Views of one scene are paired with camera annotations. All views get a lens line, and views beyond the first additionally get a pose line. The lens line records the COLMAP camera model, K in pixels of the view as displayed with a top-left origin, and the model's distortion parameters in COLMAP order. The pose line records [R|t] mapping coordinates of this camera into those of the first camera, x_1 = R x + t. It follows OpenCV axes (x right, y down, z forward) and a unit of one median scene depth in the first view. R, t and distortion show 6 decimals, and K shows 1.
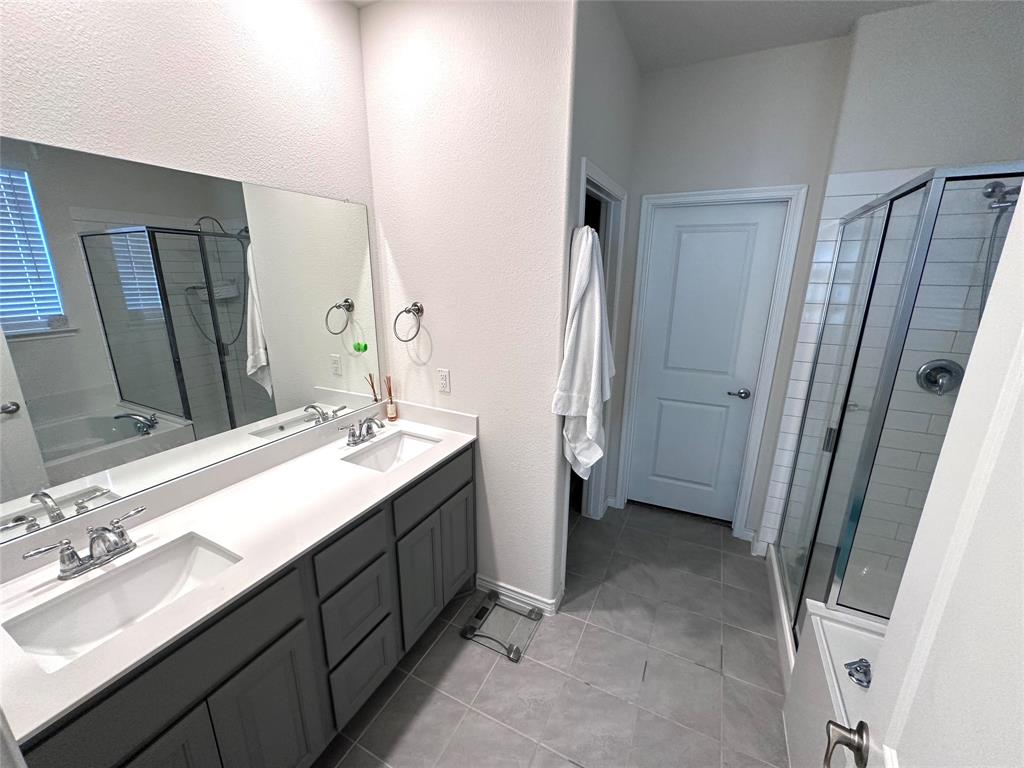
lens RADIAL K [[411.6, 0, 513.2], [0, 411.6, 384.4], [0, 0, 1]] dist [-0.003267, 0.000926]
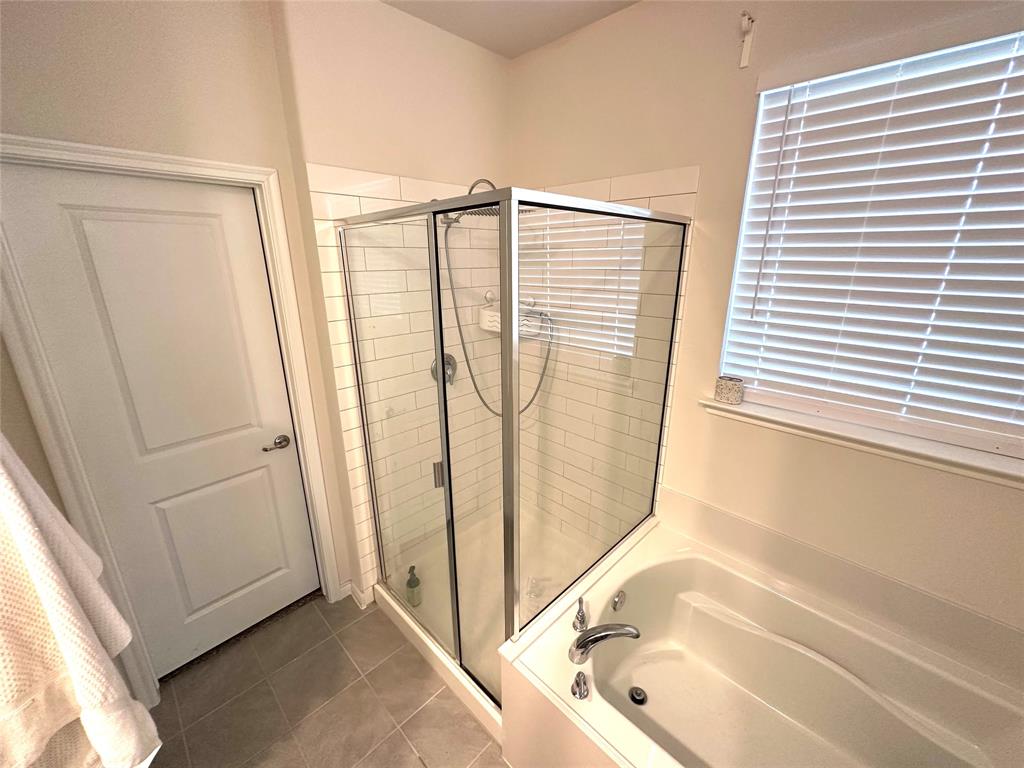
lens RADIAL K [[411.6, 0, 513.0], [0, 411.6, 382.0], [0, 0, 1]] dist [-0.003267, 0.000926]
pose [[0.313577, -0.289367, 0.904398, 0.039289], [0.254854, 0.943139, 0.213398, -0.138343], [-0.914723, 0.163572, 0.369493, 0.317532]]
